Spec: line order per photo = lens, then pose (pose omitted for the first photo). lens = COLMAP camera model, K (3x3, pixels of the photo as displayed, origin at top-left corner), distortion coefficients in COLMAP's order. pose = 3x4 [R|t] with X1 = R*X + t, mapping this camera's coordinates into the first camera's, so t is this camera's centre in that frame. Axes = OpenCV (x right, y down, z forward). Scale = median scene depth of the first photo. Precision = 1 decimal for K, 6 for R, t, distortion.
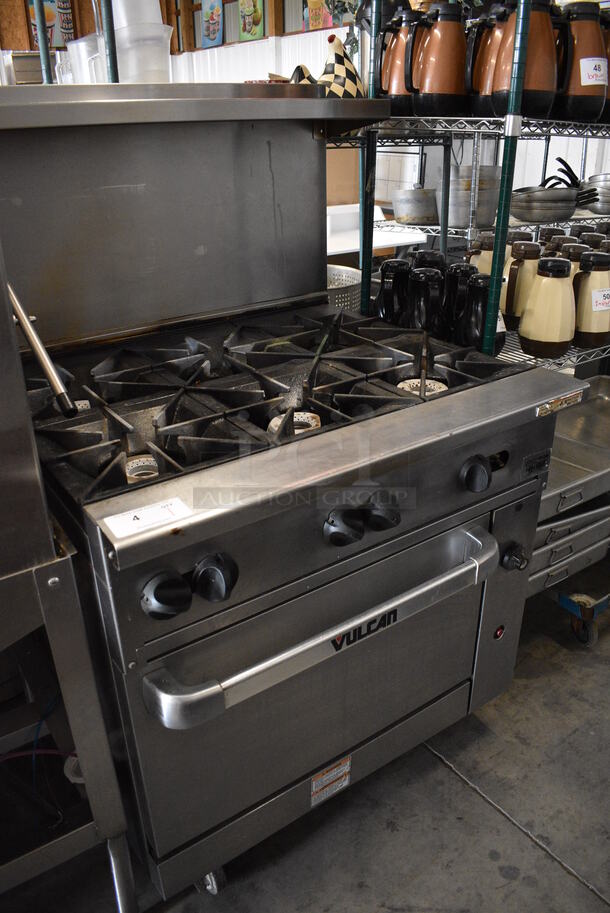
lens RADIAL K [[712.0, 0, 308.5], [0, 712.0, 457.3], [0, 0, 1]] dist [-0.096311, 0.014339]
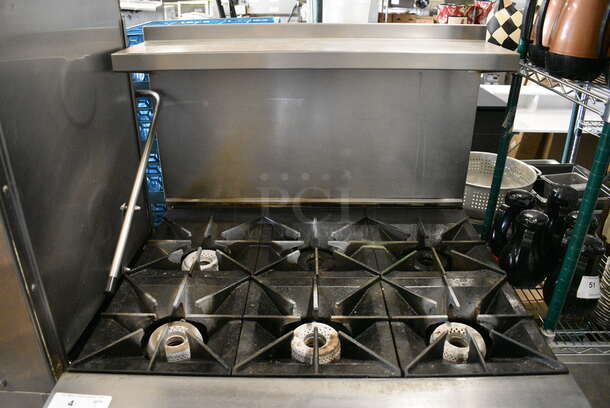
lens RADIAL K [[475.7, 0, 303.4], [0, 475.7, 203.9], [0, 0, 1]] dist [-0.096311, 0.014339]
pose [[0.807622, 0.262187, -0.528209, 0.294657], [-0.262835, 0.961876, 0.075577, -0.287197], [0.527887, 0.077794, 0.845745, 0.290912]]
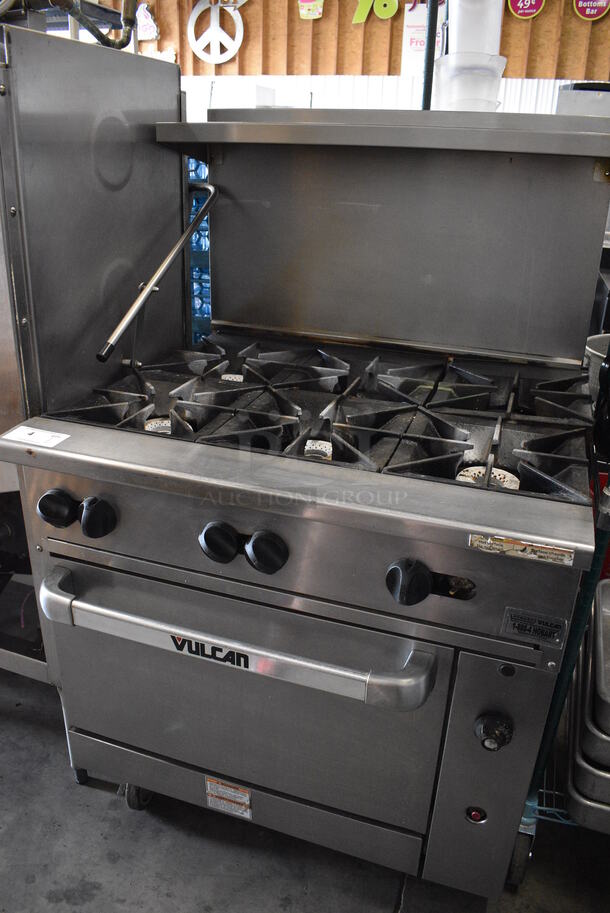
lens RADIAL K [[712.0, 0, 305.4], [0, 712.0, 457.6], [0, 0, 1]] dist [-0.096311, 0.014339]
pose [[0.583152, 0.353820, -0.731263, 0.638805], [-0.384489, 0.913172, 0.135222, -0.153625], [0.715613, 0.202307, 0.668558, 0.310322]]
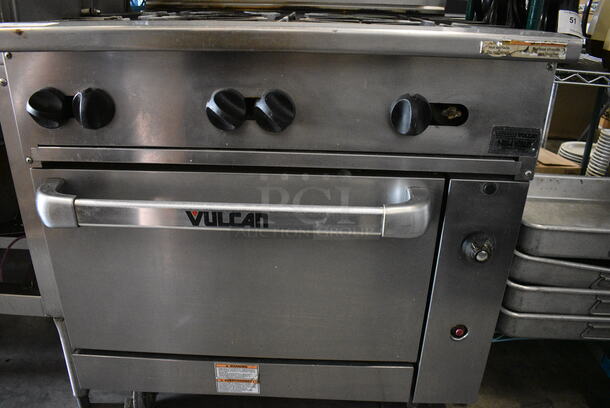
lens RADIAL K [[475.7, 0, 304.3], [0, 475.7, 205.6], [0, 0, 1]] dist [-0.096311, 0.014339]
pose [[0.801684, 0.271540, -0.532511, 0.433439], [-0.288912, 0.955915, 0.052493, 0.127515], [0.523290, 0.111766, 0.844794, 0.385196]]
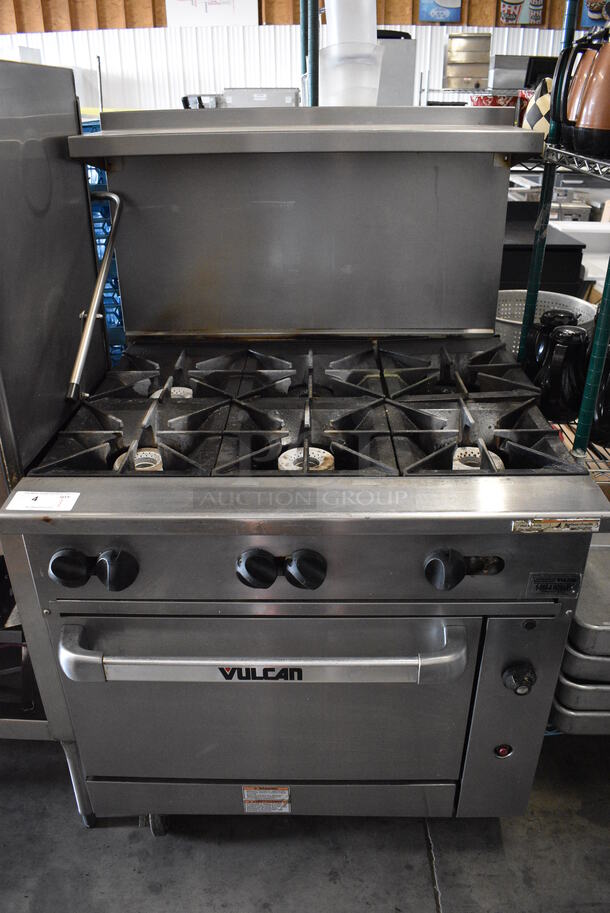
lens RADIAL K [[712.0, 0, 306.9], [0, 712.0, 456.8], [0, 0, 1]] dist [-0.096311, 0.014339]
pose [[0.807664, 0.275729, -0.521202, 0.469282], [-0.257502, 0.960122, 0.108900, -0.148559], [0.530444, 0.046256, 0.846457, 0.132224]]
